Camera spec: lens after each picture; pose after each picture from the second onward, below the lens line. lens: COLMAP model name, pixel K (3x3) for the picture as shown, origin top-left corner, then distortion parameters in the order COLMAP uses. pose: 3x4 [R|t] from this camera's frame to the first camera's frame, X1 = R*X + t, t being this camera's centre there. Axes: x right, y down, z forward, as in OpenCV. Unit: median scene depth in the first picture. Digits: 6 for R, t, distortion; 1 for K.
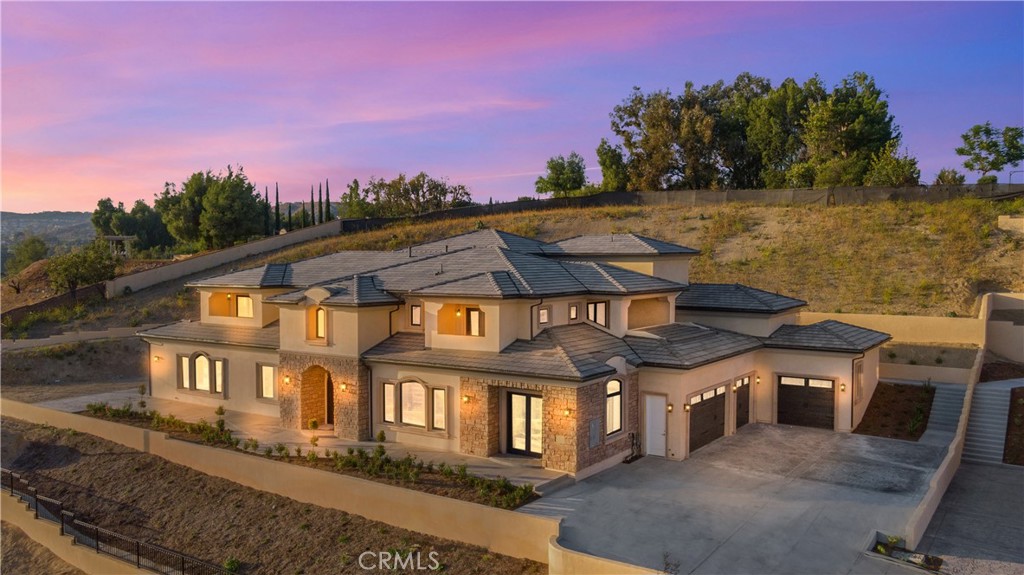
lens RADIAL K [[832.3, 0, 512.6], [0, 832.3, 254.2], [0, 0, 1]] dist [-0.001579, -0.001979]
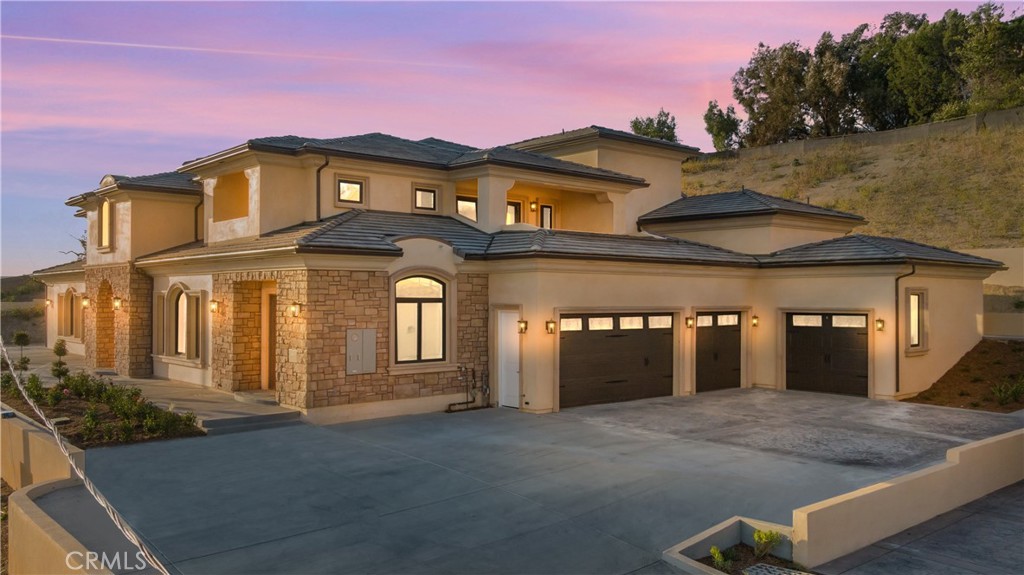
lens RADIAL K [[821.9, 0, 512.0], [0, 821.9, 287.5], [0, 0, 1]] dist [-0.014917, -0.005417]
pose [[0.967410, -0.003571, -0.253191, 0.276433], [-0.000070, 0.999897, -0.014372, 0.135968], [0.253216, 0.013922, 0.967310, 0.341350]]
